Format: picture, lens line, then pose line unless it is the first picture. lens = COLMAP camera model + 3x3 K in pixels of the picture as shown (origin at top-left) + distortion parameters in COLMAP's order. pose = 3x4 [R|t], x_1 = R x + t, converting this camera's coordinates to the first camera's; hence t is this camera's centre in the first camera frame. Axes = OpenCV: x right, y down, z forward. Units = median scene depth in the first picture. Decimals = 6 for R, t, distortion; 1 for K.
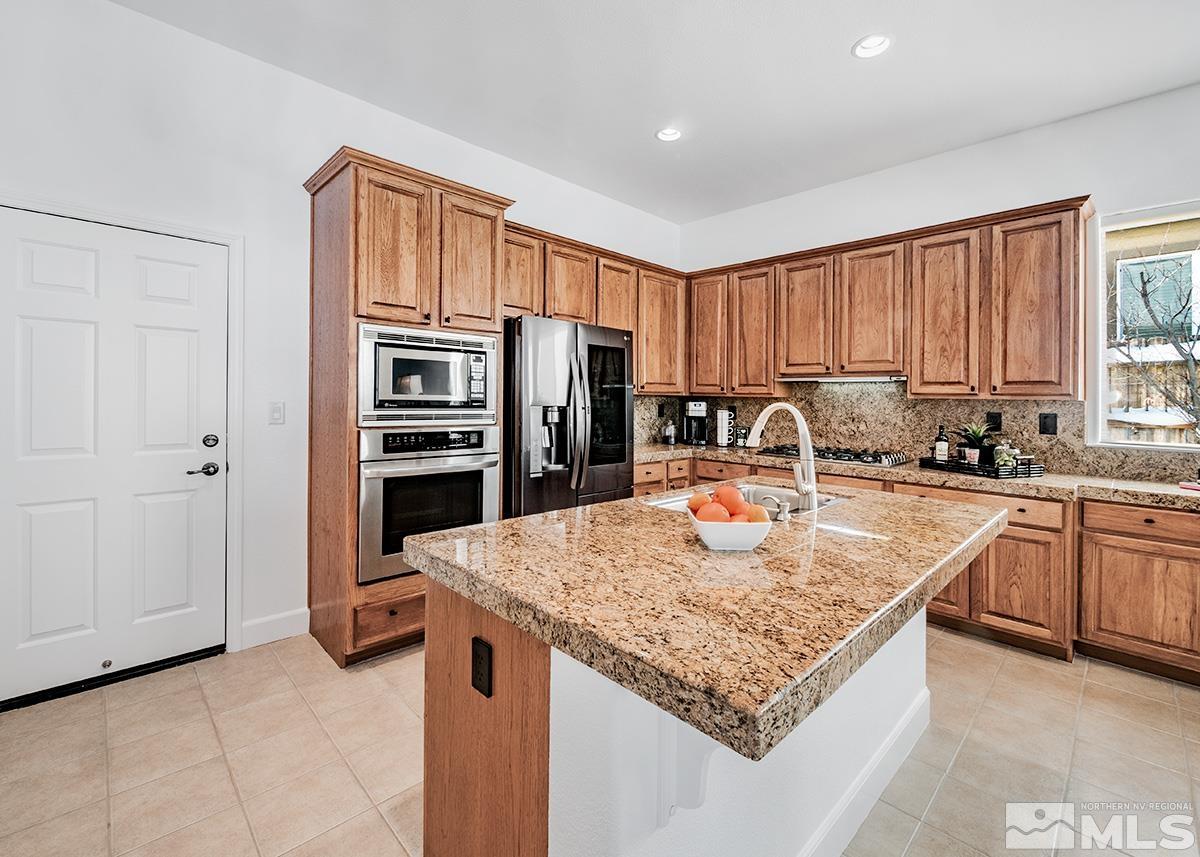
lens RADIAL K [[523.9, 0, 600.5], [0, 523.9, 399.6], [0, 0, 1]] dist [-0.001925, -0.000289]
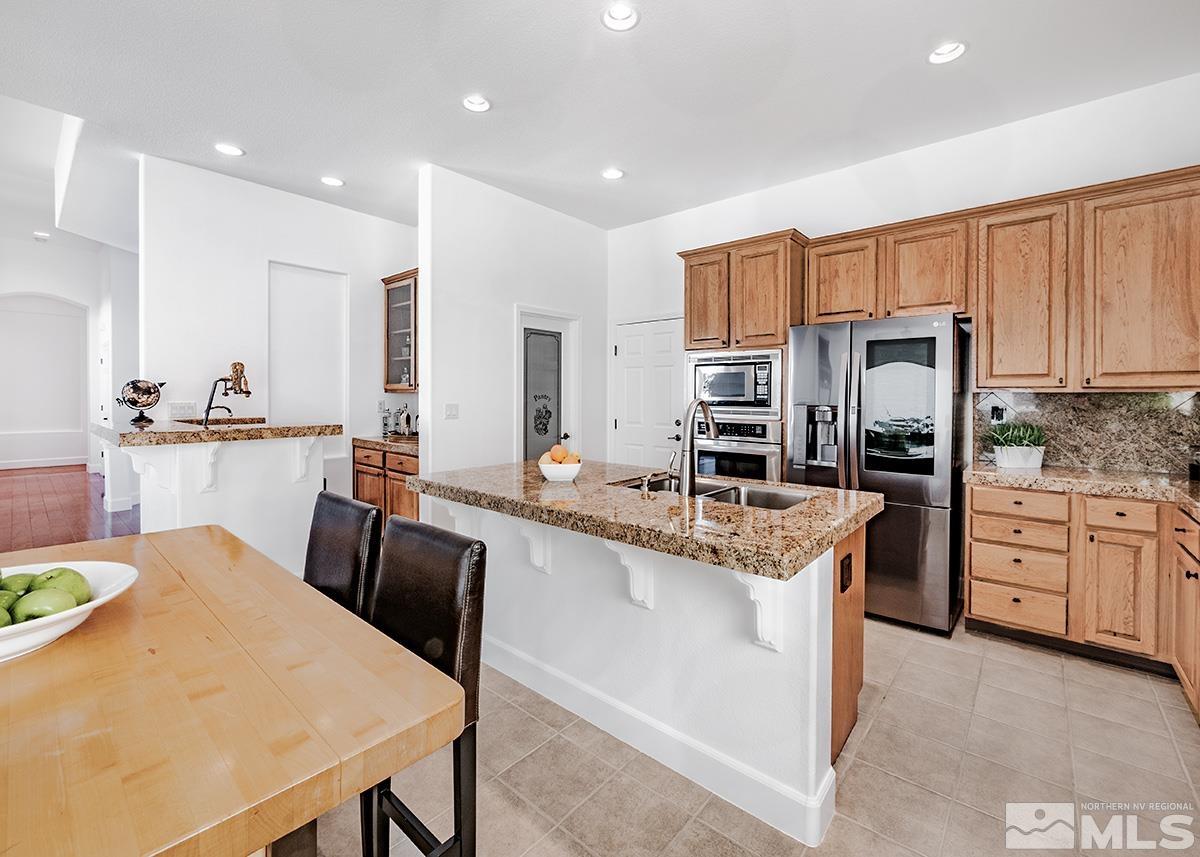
lens RADIAL K [[523.9, 0, 600.5], [0, 523.9, 399.6], [0, 0, 1]] dist [-0.001925, -0.000289]
pose [[0.103340, -0.006319, -0.994626, 1.044696], [0.002261, 0.999979, -0.006118, 0.006401], [0.994644, -0.001616, 0.103352, 0.501969]]
